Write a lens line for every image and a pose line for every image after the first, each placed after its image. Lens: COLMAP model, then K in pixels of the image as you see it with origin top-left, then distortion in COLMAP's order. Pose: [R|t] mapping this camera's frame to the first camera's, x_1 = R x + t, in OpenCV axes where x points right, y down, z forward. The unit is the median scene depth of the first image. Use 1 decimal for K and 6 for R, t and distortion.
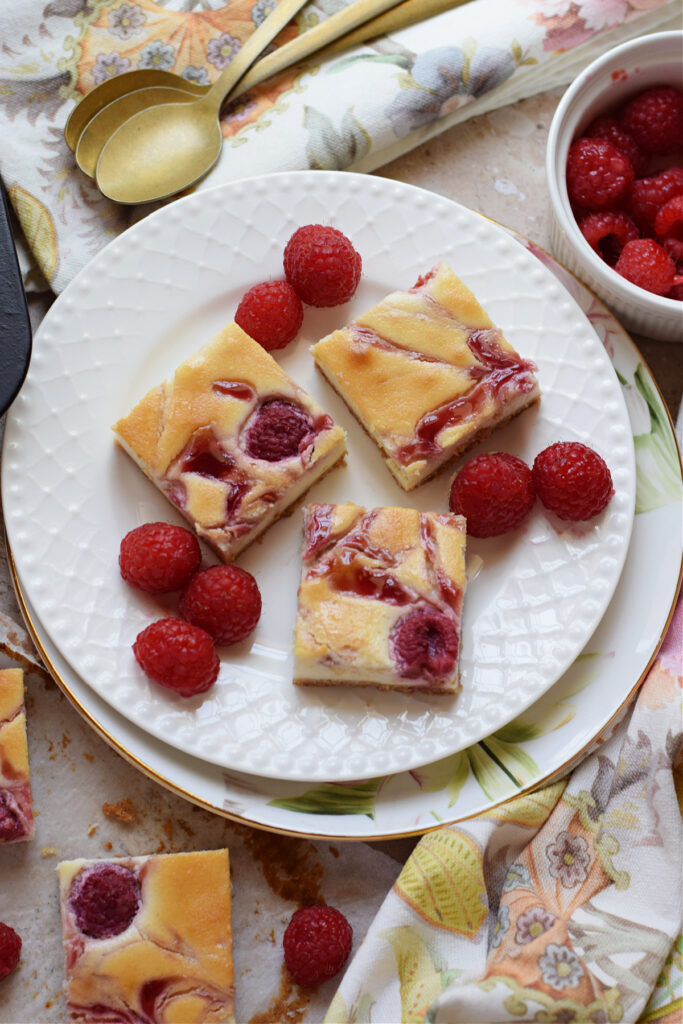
lens RADIAL K [[2496.2, 0, 340.1], [0, 2496.2, 555.1], [0, 0, 1]] dist [-0.002879, -0.861896]
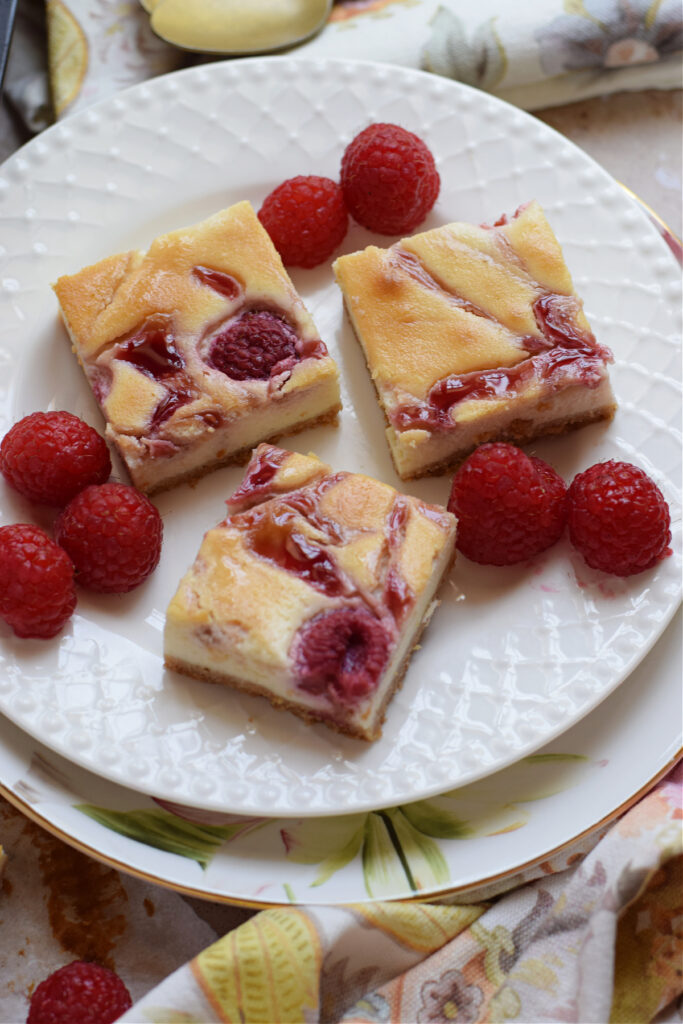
lens RADIAL K [[2496.2, 0, 340.1], [0, 2496.2, 555.1], [0, 0, 1]] dist [-0.002879, -0.861896]
pose [[0.943753, 0.271478, -0.188759, 0.158842], [-0.301327, 0.941174, -0.152947, 0.117277], [0.136133, 0.201222, 0.970040, 0.288815]]
